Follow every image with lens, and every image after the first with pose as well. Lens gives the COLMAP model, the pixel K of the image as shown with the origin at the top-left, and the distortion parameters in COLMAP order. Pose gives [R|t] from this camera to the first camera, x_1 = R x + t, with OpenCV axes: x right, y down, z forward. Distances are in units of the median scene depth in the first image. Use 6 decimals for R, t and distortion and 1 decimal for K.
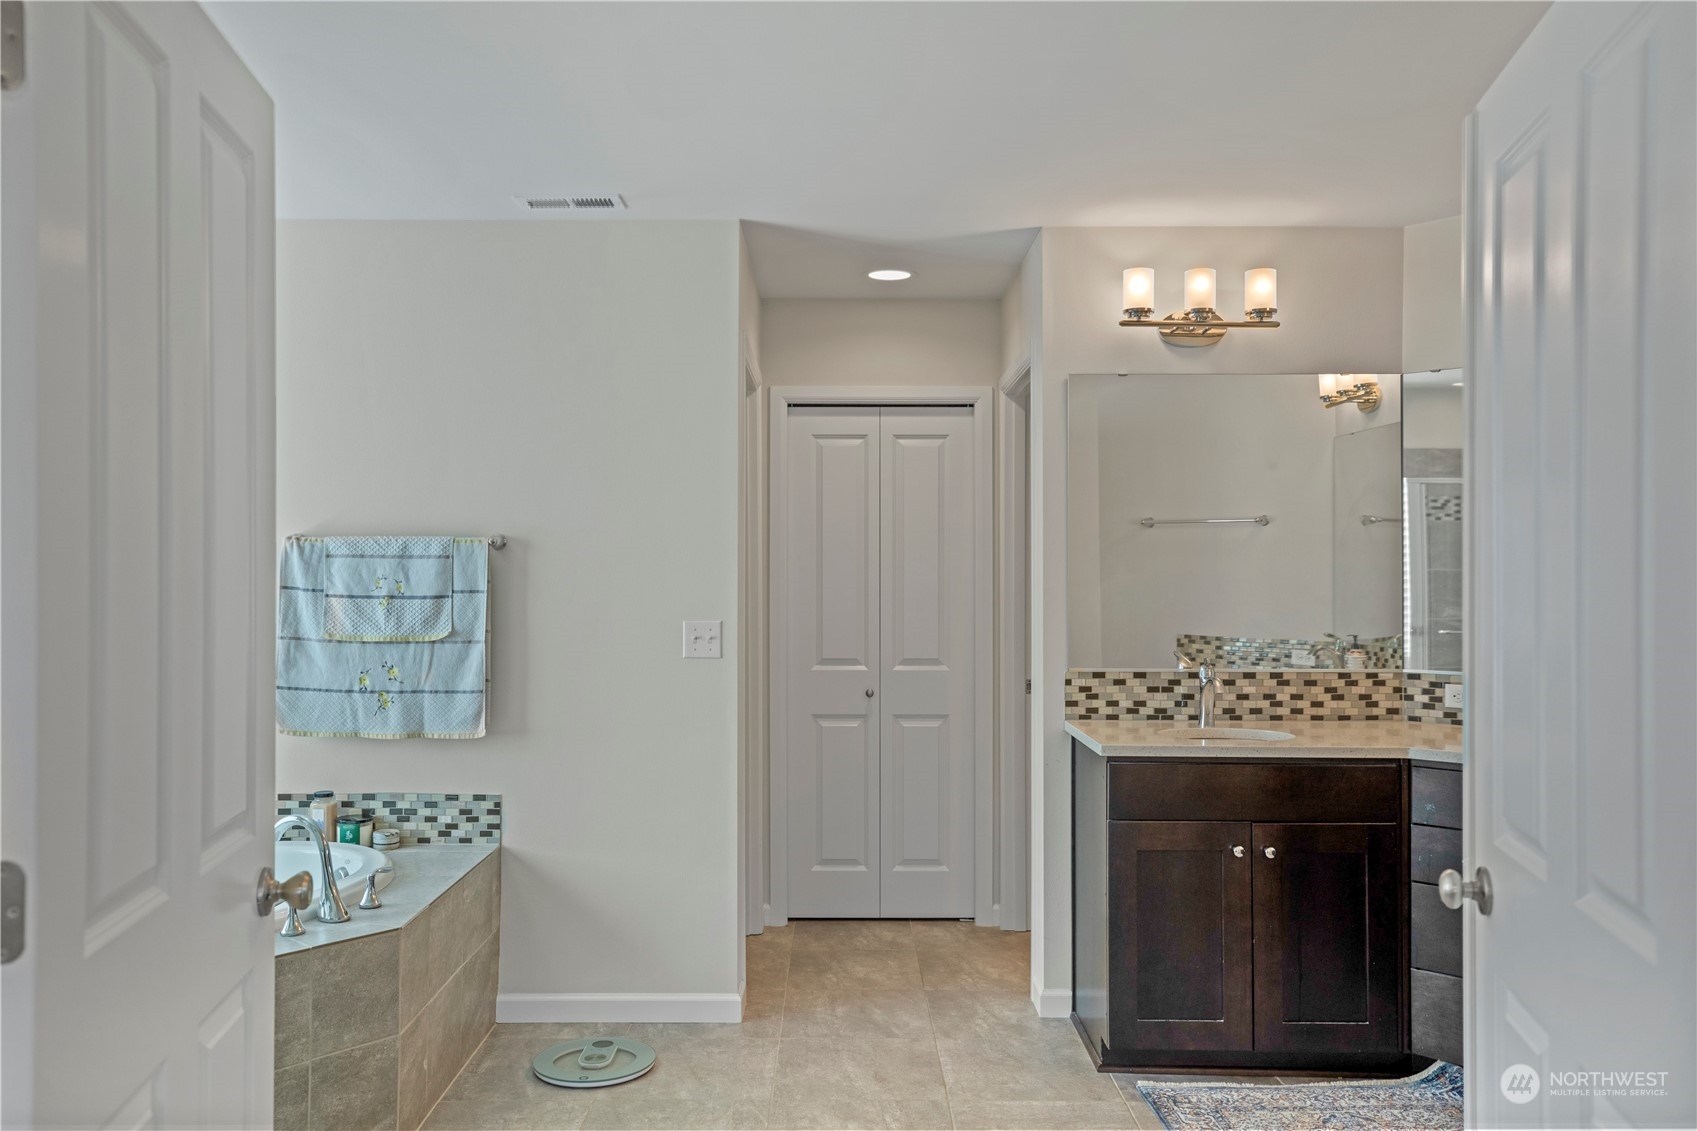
lens RADIAL K [[1288.2, 0, 848.5], [0, 1288.2, 565.5], [0, 0, 1]] dist [0.011689, 0.005927]
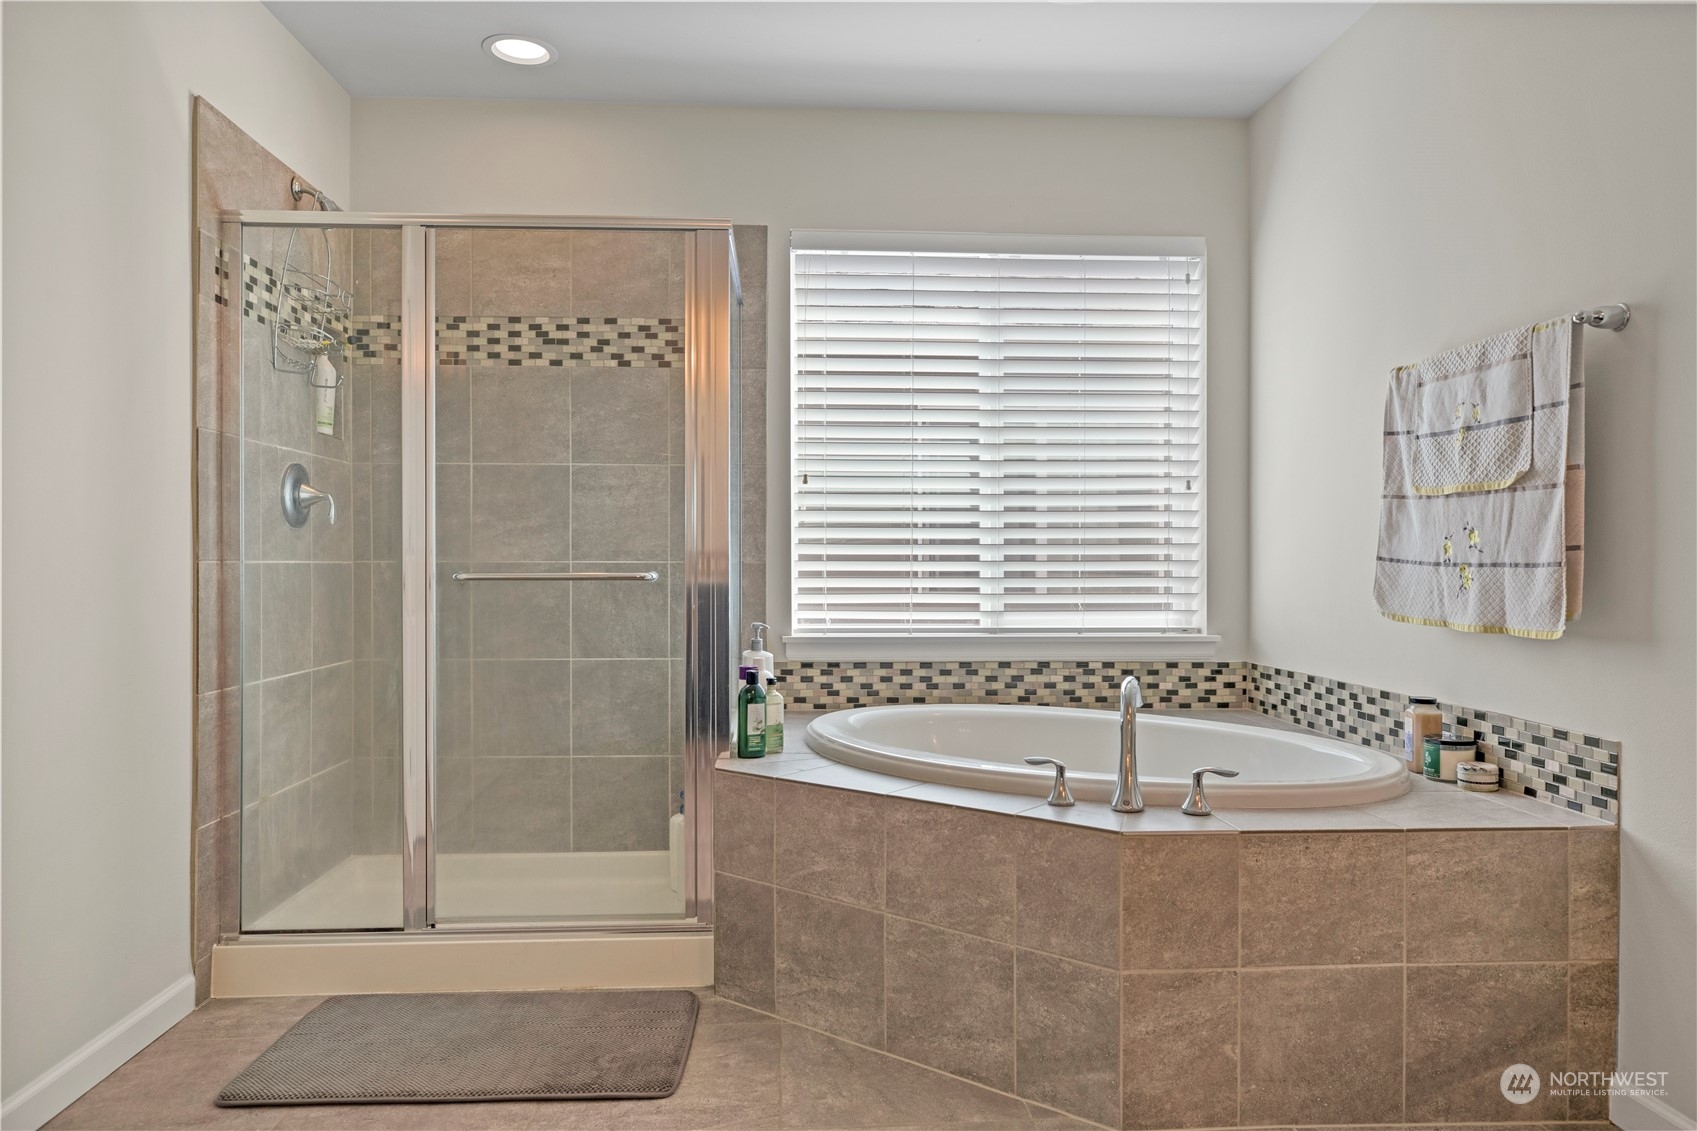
lens RADIAL K [[1106.1, 0, 848.5], [0, 1106.1, 565.5], [0, 0, 1]] dist [0.002650, 0.000578]
pose [[0.048178, 0.000027, -0.998839, 0.230692], [0.002388, 0.999997, 0.000142, 0.098914], [0.998836, -0.002392, 0.048178, 0.644441]]
